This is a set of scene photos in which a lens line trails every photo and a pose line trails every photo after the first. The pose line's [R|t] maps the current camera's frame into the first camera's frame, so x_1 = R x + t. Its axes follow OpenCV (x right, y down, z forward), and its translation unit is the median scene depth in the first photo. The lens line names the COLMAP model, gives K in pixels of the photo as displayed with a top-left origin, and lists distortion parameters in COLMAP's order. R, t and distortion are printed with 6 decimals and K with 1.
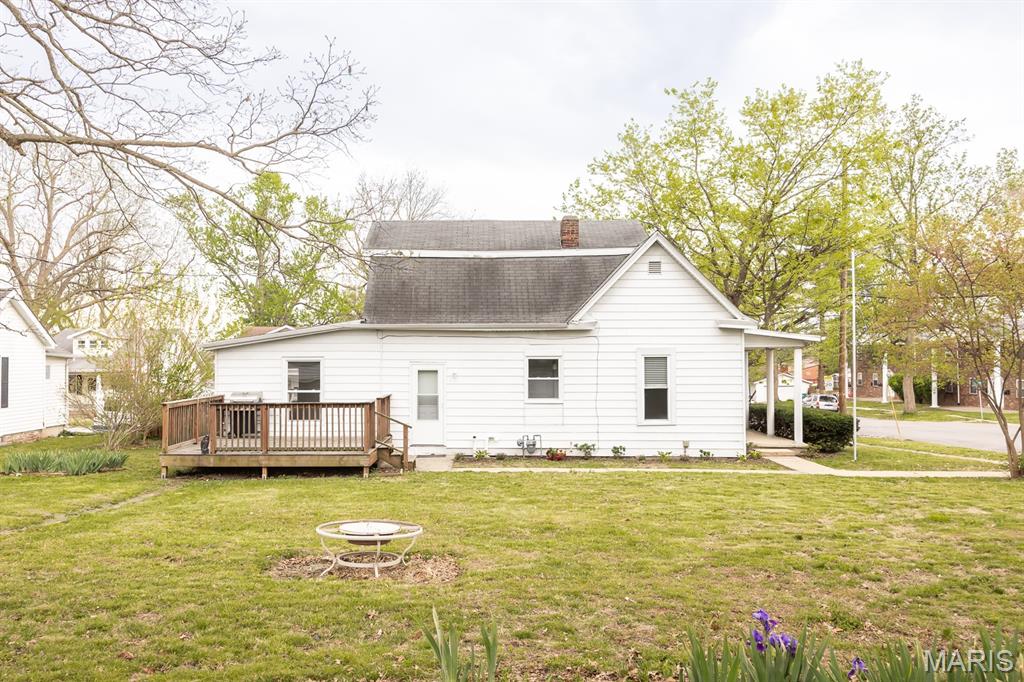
lens RADIAL K [[809.4, 0, 455.5], [0, 809.4, 339.4], [0, 0, 1]] dist [-0.005503, -0.000353]
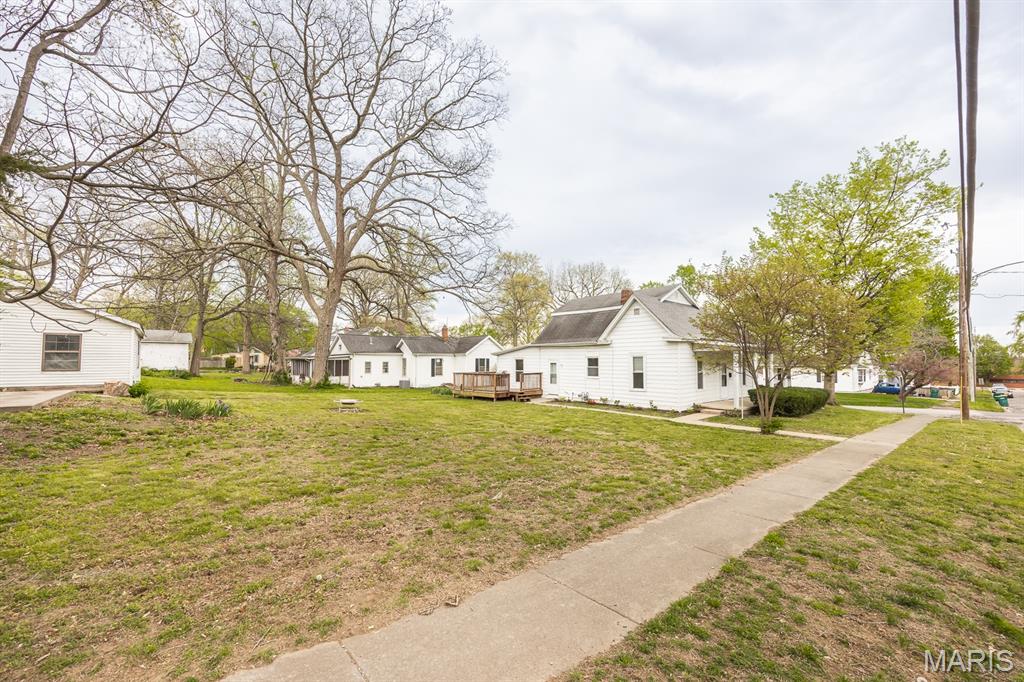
lens RADIAL K [[414.7, 0, 513.5], [0, 414.7, 335.1], [0, 0, 1]] dist [0.000121, 0.000012]
pose [[0.684932, -0.043214, -0.727325, 0.778351], [0.016558, 0.998905, -0.043758, 0.007642], [0.728419, 0.017928, 0.684897, 0.079998]]
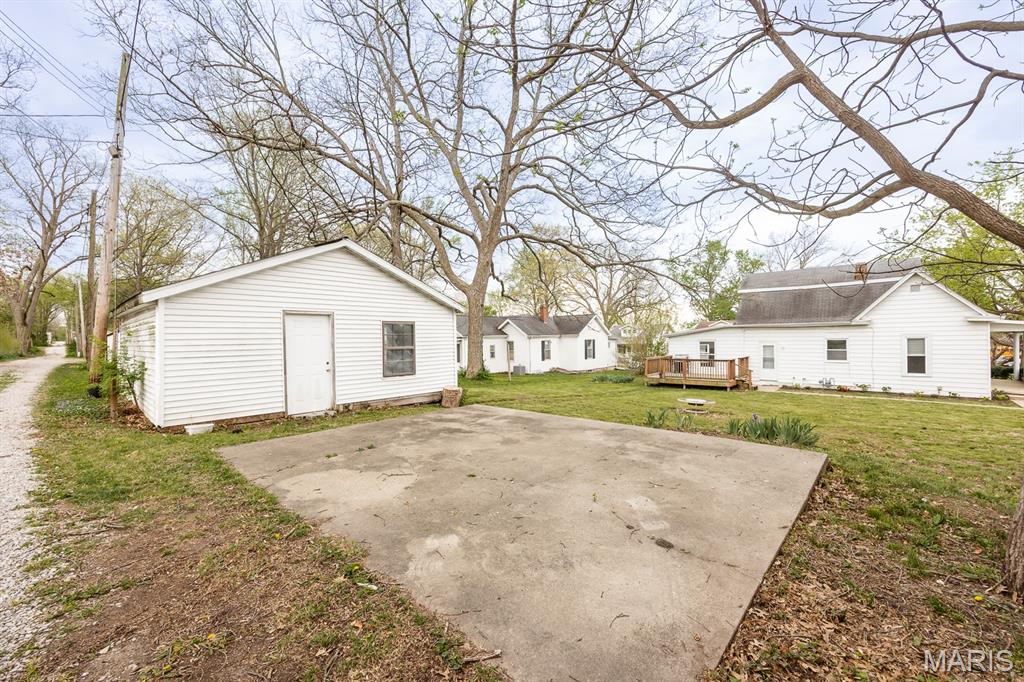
lens RADIAL K [[414.7, 0, 513.5], [0, 414.7, 335.1], [0, 0, 1]] dist [0.000121, 0.000012]
pose [[0.759392, -0.014061, -0.650481, 0.168462], [0.029895, 0.999465, 0.013296, -0.024498], [0.649946, -0.029543, 0.759406, -0.269736]]
